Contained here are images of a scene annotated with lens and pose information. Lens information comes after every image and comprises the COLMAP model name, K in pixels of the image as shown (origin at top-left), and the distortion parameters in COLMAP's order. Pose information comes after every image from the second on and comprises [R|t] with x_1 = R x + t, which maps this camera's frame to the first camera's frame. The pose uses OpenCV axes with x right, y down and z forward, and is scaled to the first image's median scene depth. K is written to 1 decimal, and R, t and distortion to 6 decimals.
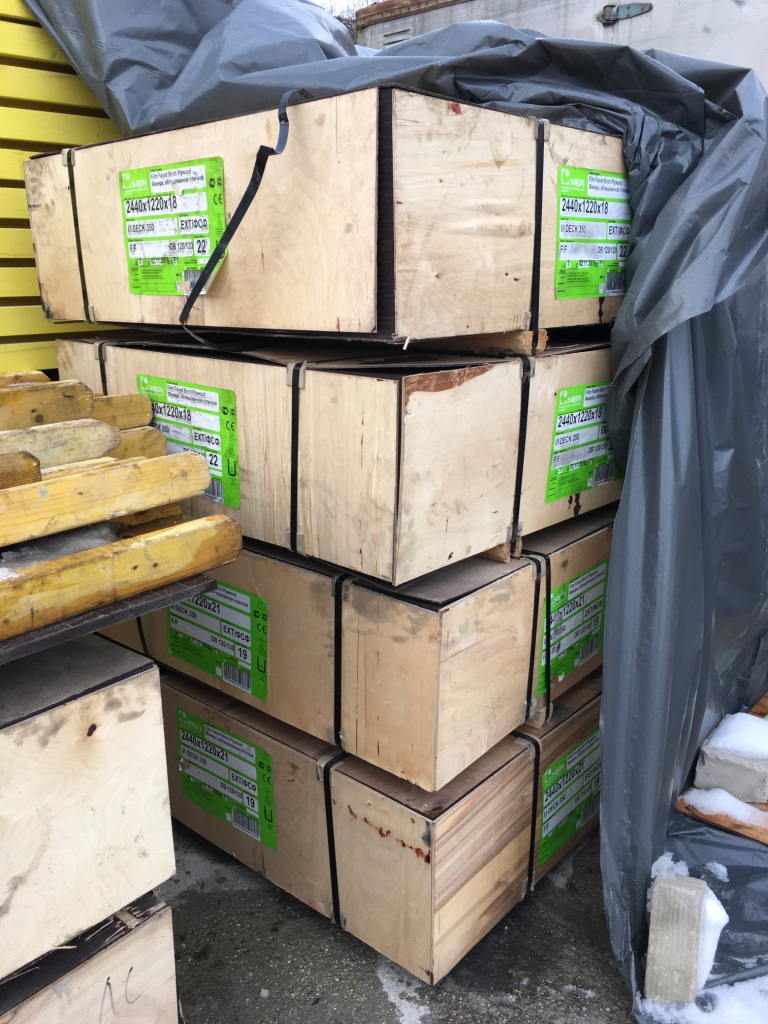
lens RADIAL K [[885.4, 0, 382.9], [0, 885.4, 512.0], [0, 0, 1]] dist [0.061455, -0.077255]
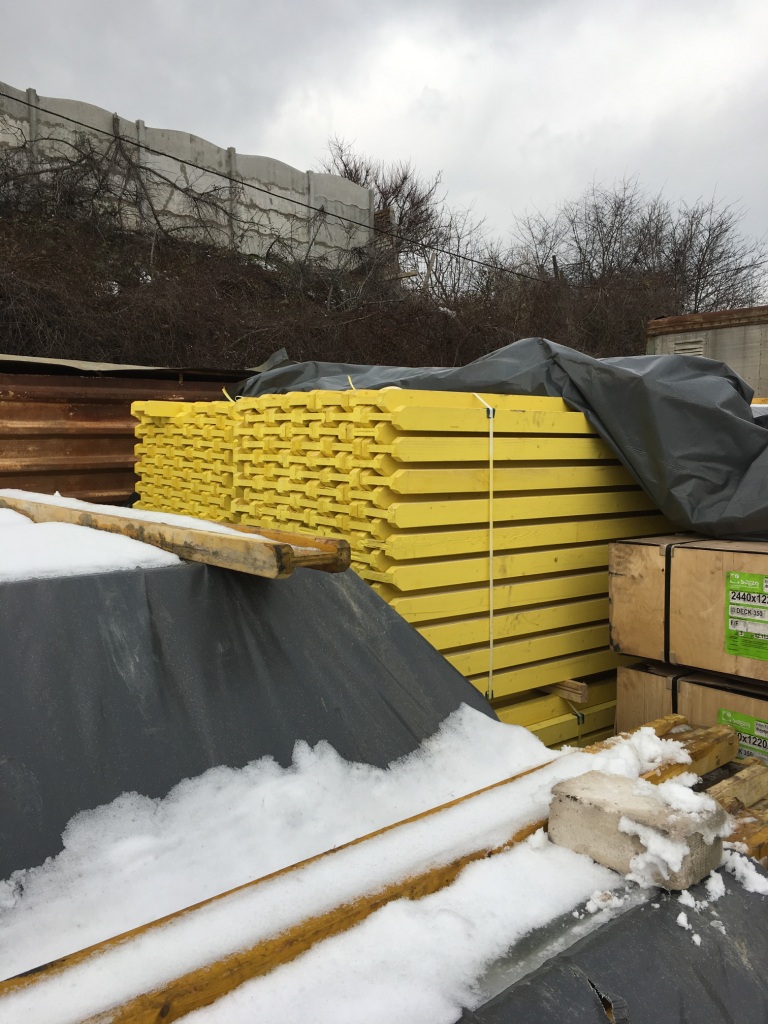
lens RADIAL K [[885.4, 0, 387.1], [0, 885.4, 516.7], [0, 0, 1]] dist [0.061455, -0.077255]
pose [[0.990797, 0.018481, -0.134087, -0.575944], [-0.045092, 0.979115, -0.198244, -0.143252], [0.127623, 0.202465, 0.970938, -0.416053]]
